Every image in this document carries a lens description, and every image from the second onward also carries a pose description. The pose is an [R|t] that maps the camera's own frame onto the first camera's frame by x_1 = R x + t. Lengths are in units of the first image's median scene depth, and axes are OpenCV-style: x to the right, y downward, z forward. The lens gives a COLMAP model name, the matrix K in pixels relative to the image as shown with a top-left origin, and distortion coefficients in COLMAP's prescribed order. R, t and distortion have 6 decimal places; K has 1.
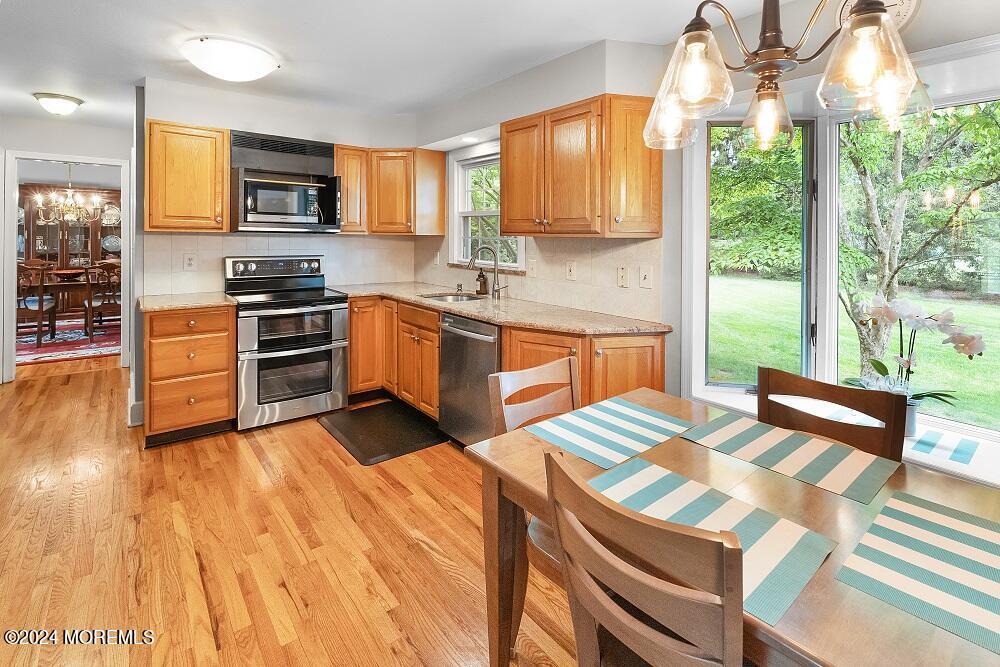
lens RADIAL K [[464.6, 0, 499.7], [0, 464.6, 249.7], [0, 0, 1]] dist [-0.002271, -0.000068]
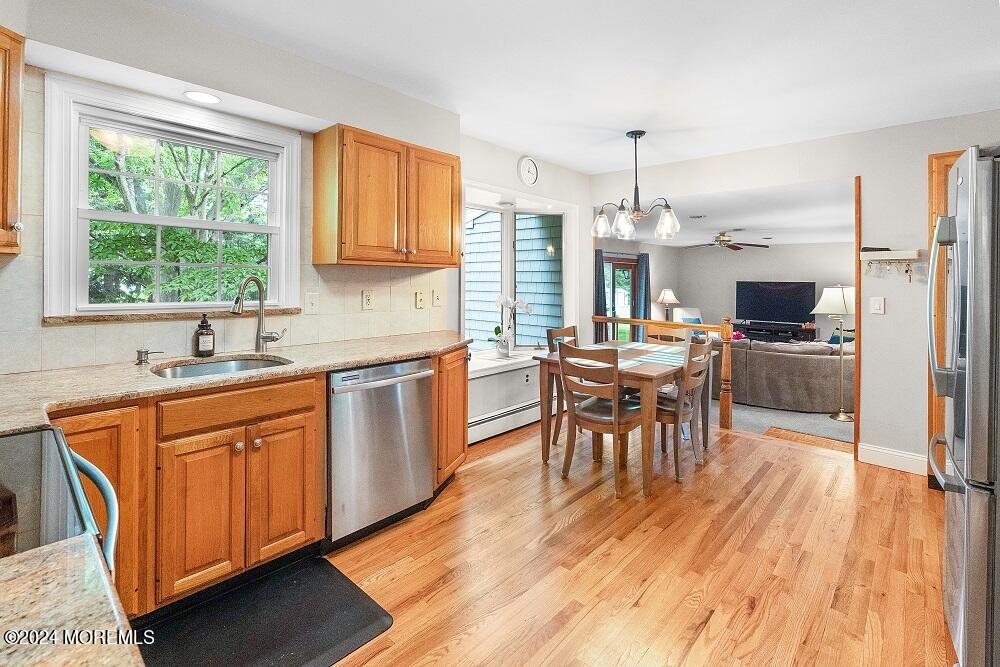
lens RADIAL K [[461.8, 0, 502.0], [0, 461.8, 278.0], [0, 0, 1]] dist [-0.001998, -0.000227]
pose [[-0.159328, -0.012625, 0.987145, -0.734581], [0.014261, 0.999784, 0.015088, -0.011296], [-0.987123, 0.016481, -0.159114, 0.746458]]
